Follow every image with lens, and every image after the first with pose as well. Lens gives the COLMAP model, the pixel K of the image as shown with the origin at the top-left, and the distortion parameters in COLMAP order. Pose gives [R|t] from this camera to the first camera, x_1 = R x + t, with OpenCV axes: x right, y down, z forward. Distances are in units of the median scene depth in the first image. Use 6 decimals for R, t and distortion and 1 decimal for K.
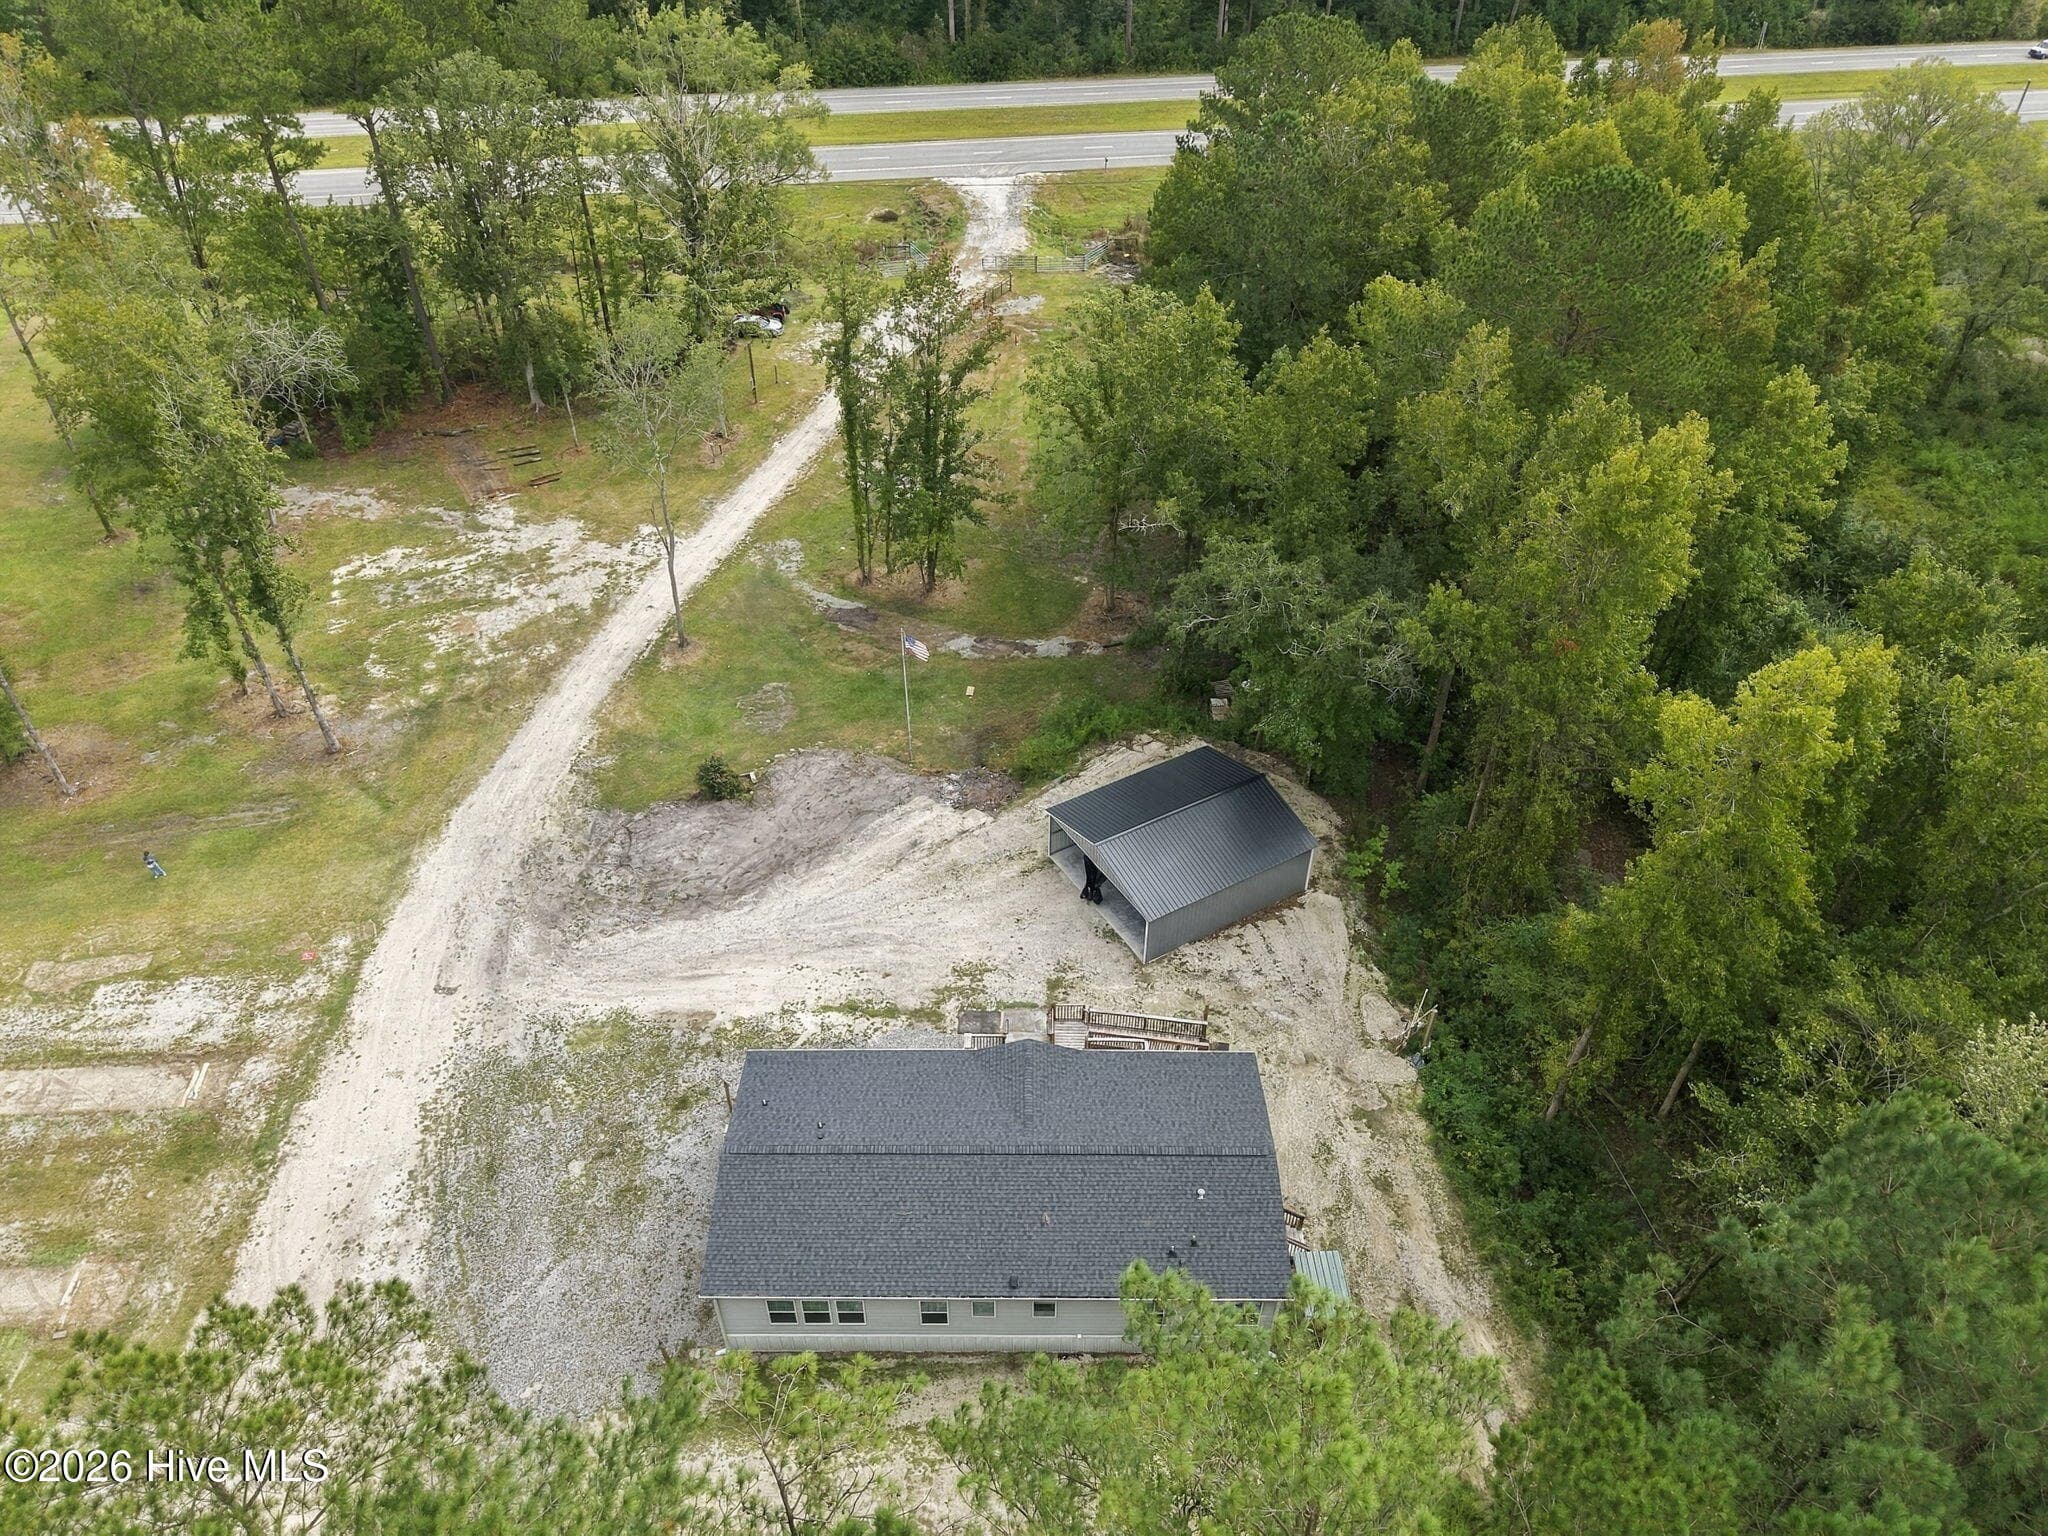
lens RADIAL K [[1327.5, 0, 1025.3], [0, 1327.5, 804.1], [0, 0, 1]] dist [0.069278, -0.066230]
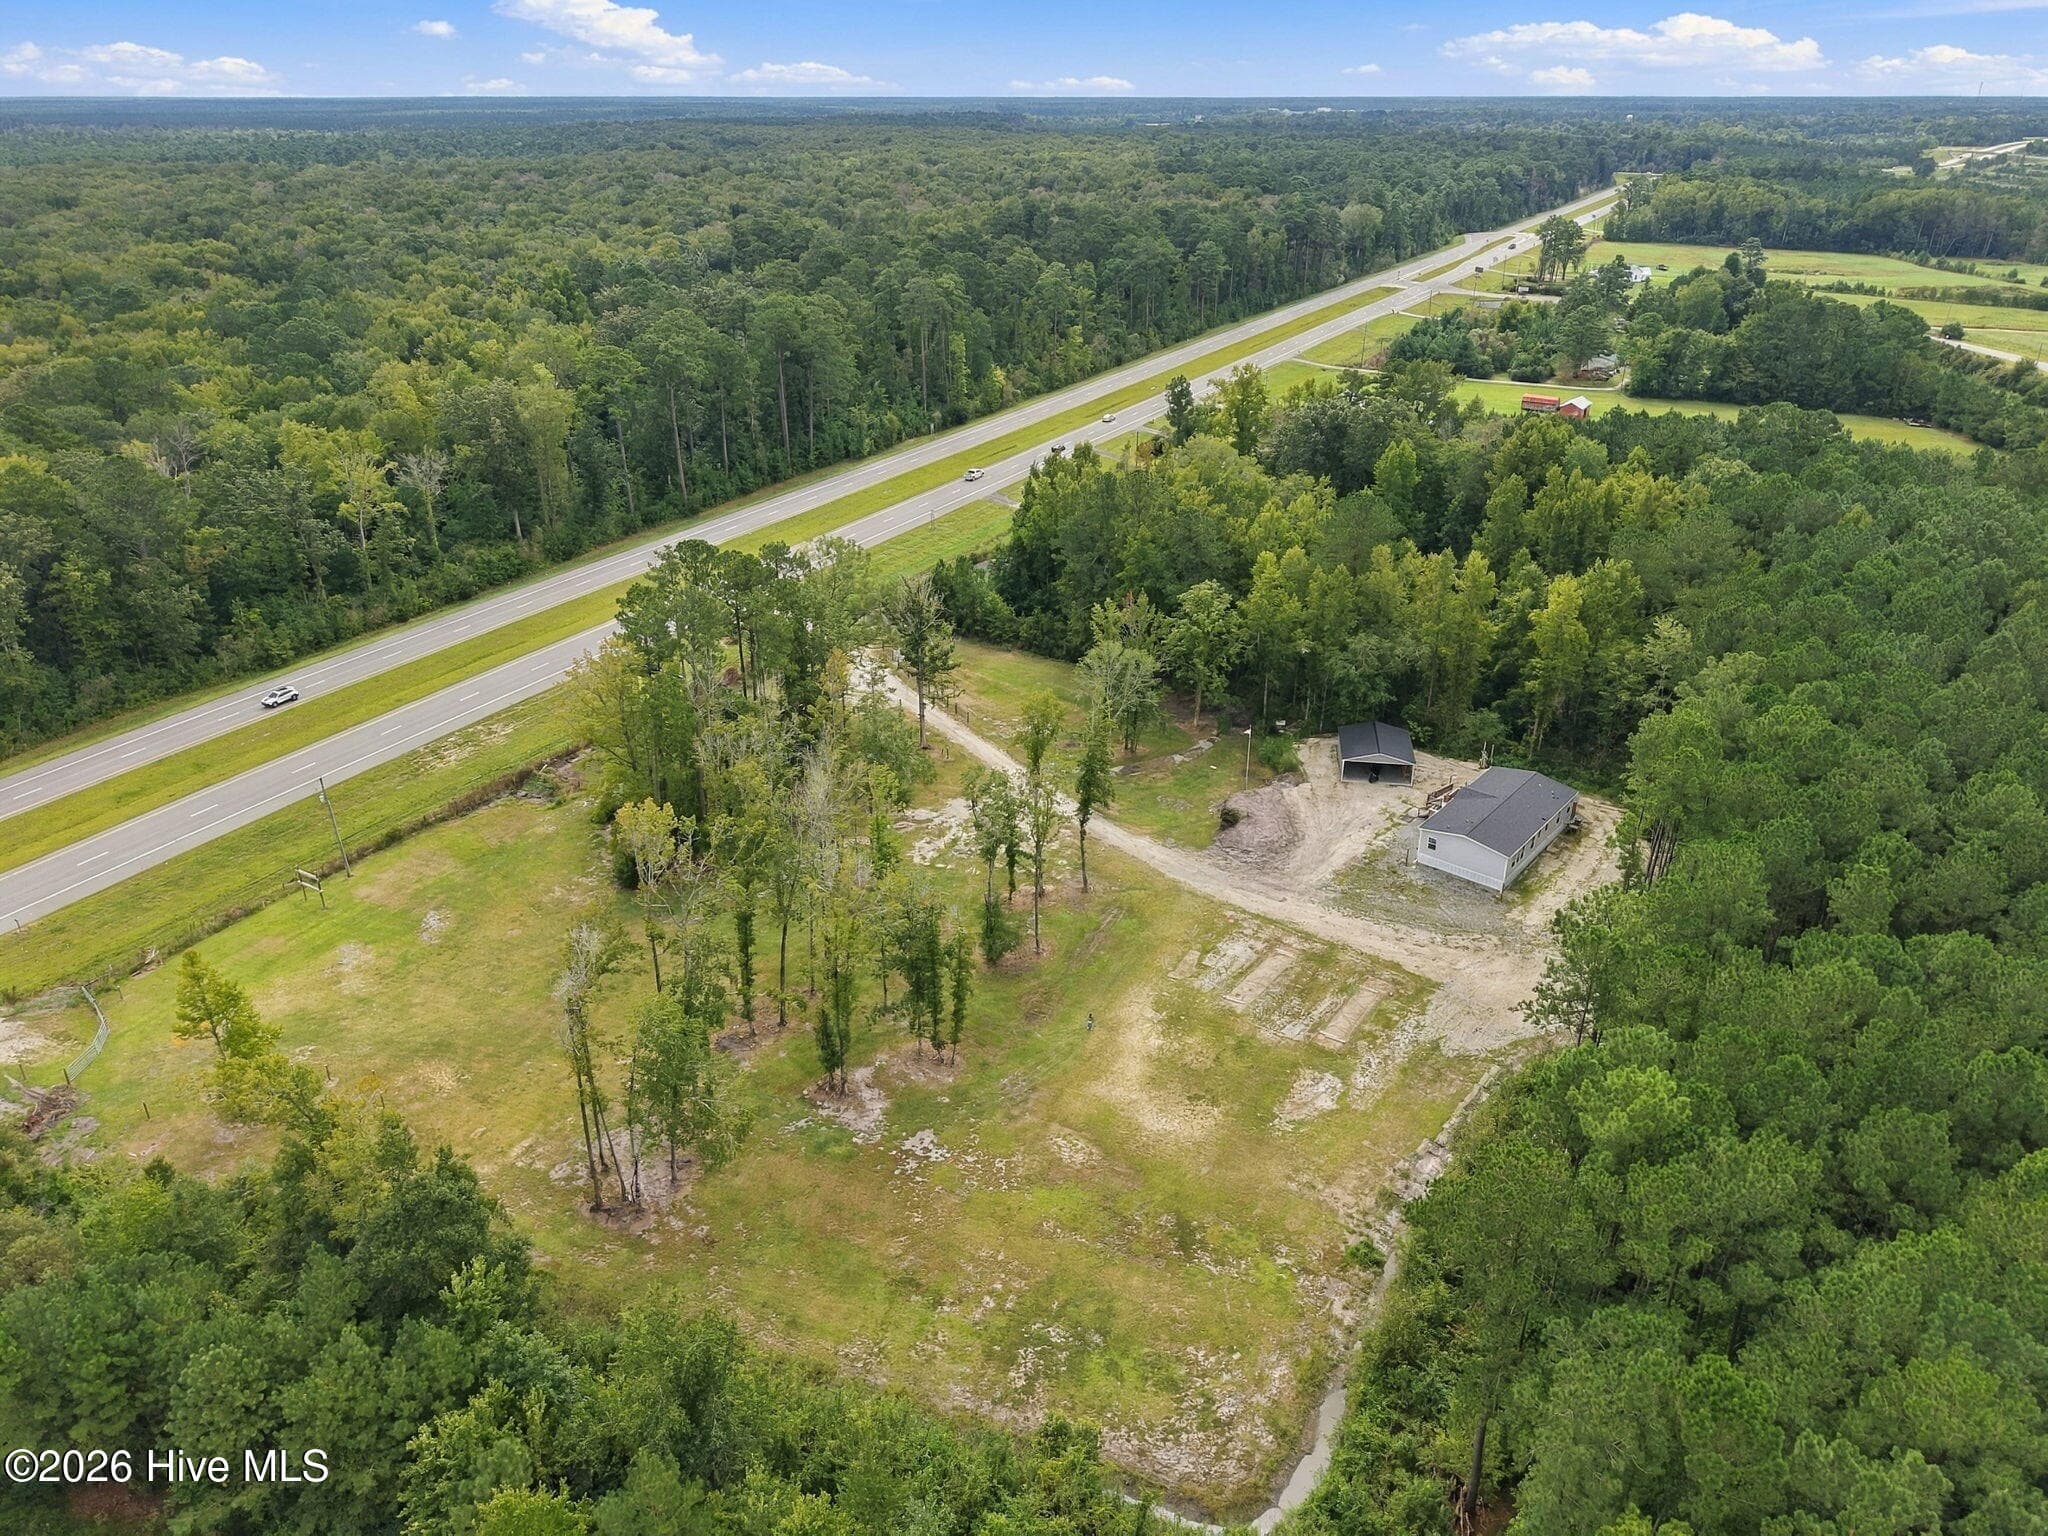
lens RADIAL K [[1359.3, 0, 1024.0], [0, 1359.3, 768.0], [0, 0, 1]] dist [0.033243, -0.038149]
pose [[0.633747, -0.335338, 0.697075, -2.230904], [0.508410, 0.859741, -0.048631, -0.168350], [-0.582996, 0.385220, 0.715347, -0.499533]]
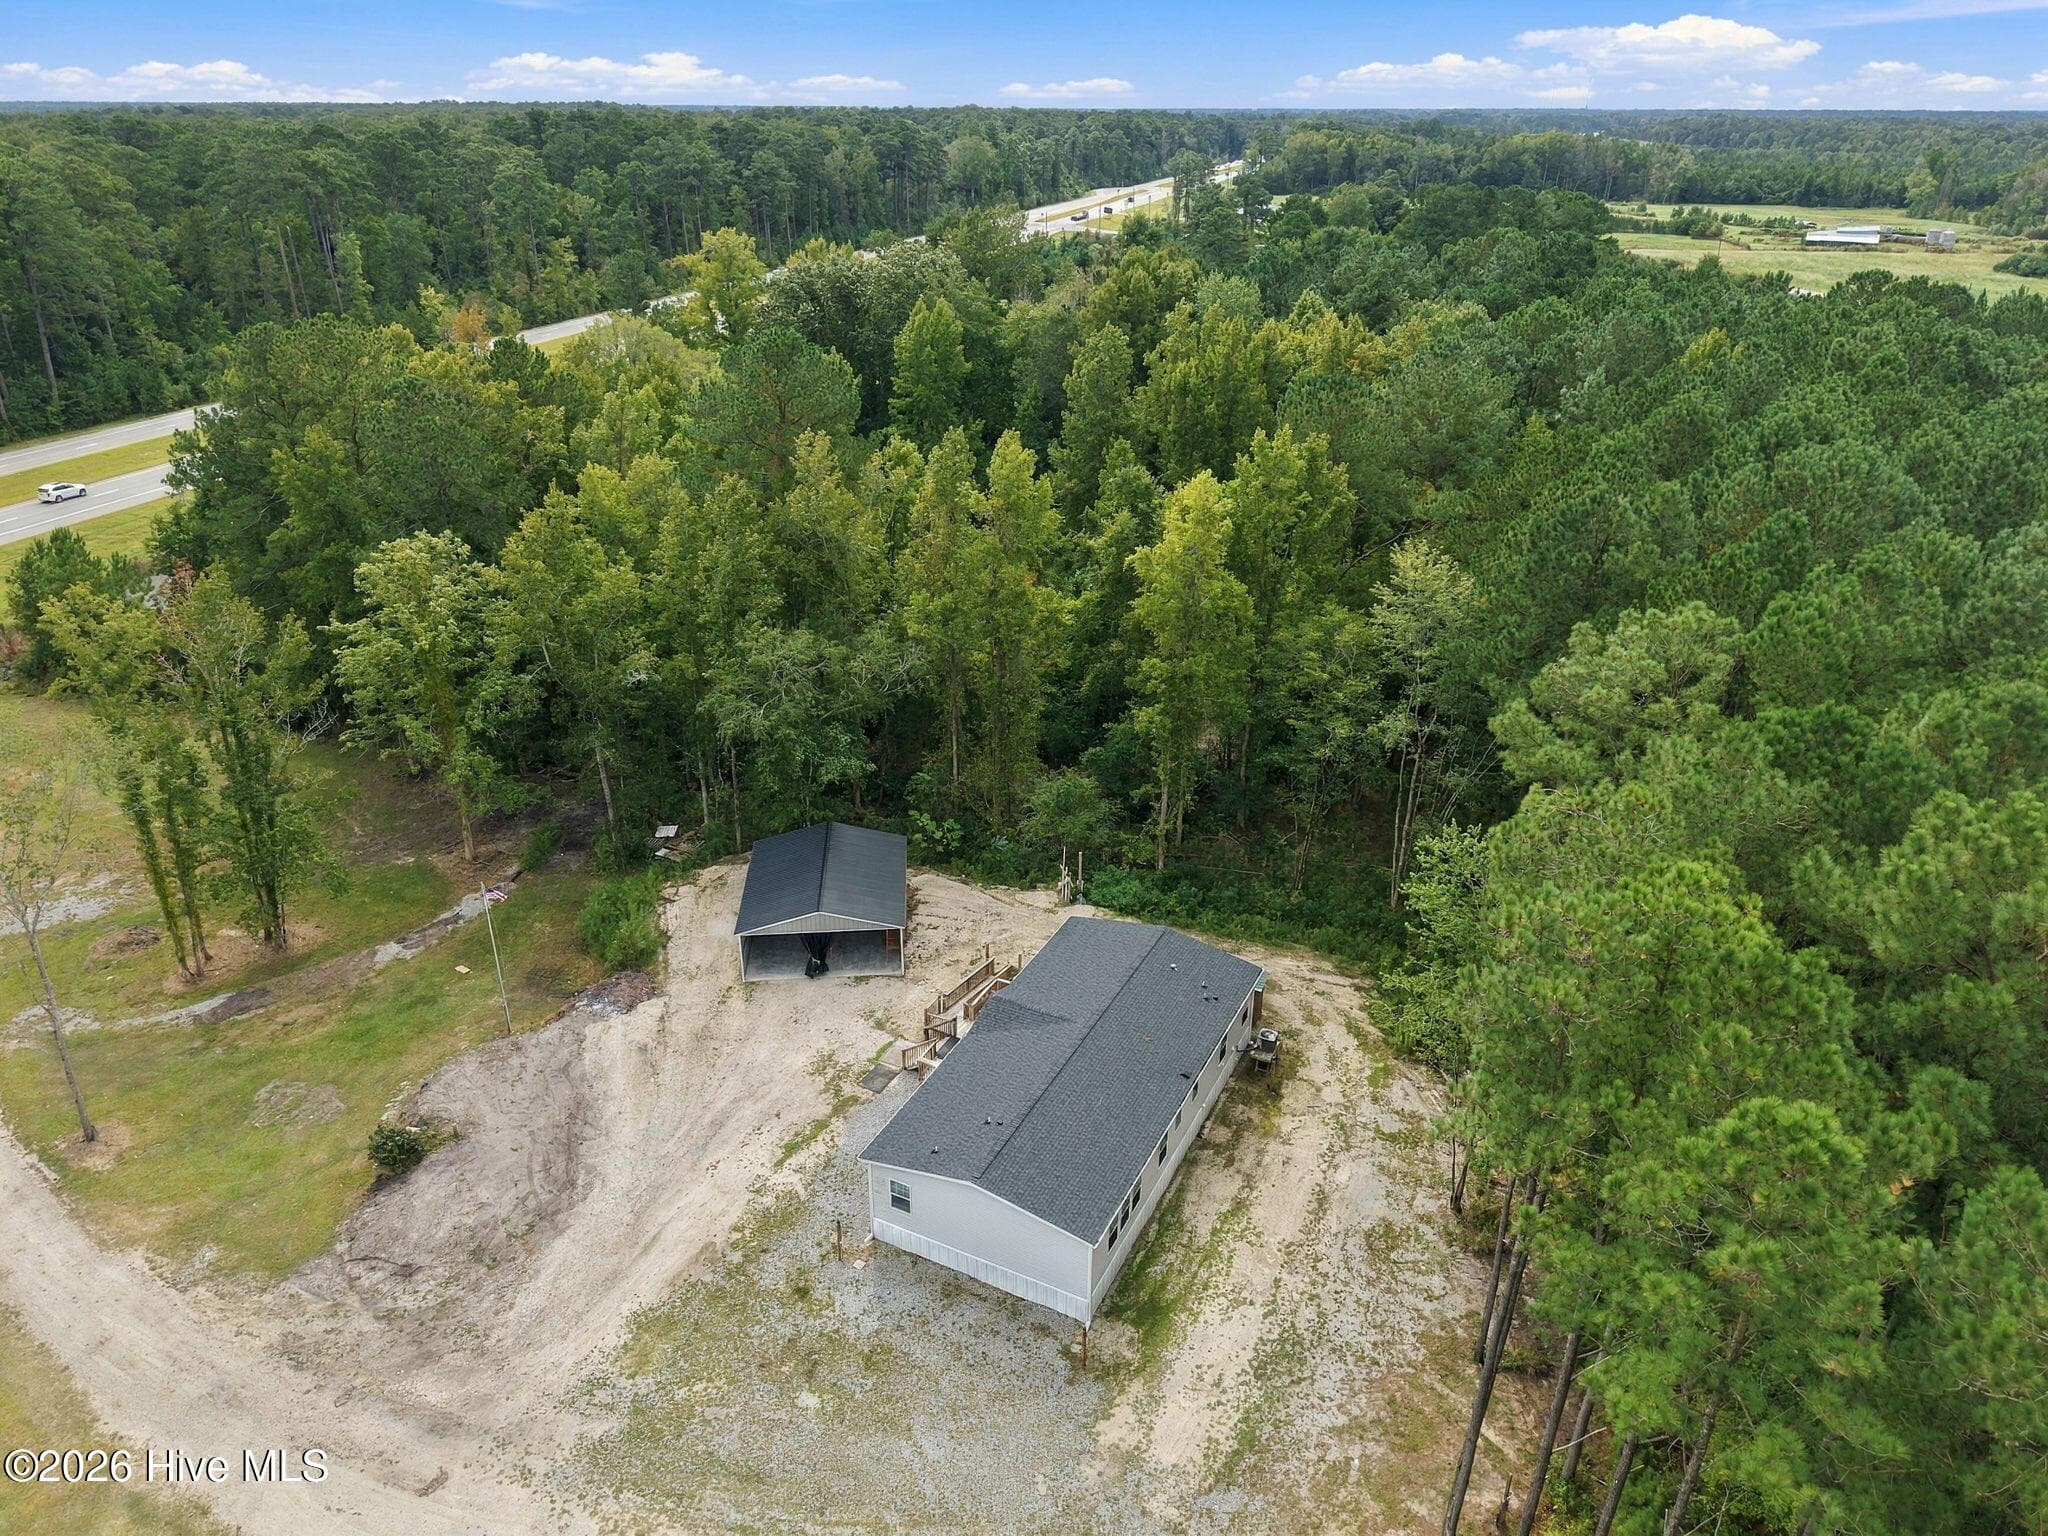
lens RADIAL K [[1351.7, 0, 1029.1], [0, 1351.7, 808.7], [0, 0, 1]] dist [0.008660, 0.000047]
pose [[0.439238, -0.406794, 0.800992, -0.719660], [0.588570, 0.803910, 0.085524, -0.030594], [-0.678716, 0.433874, 0.592535, 0.167890]]
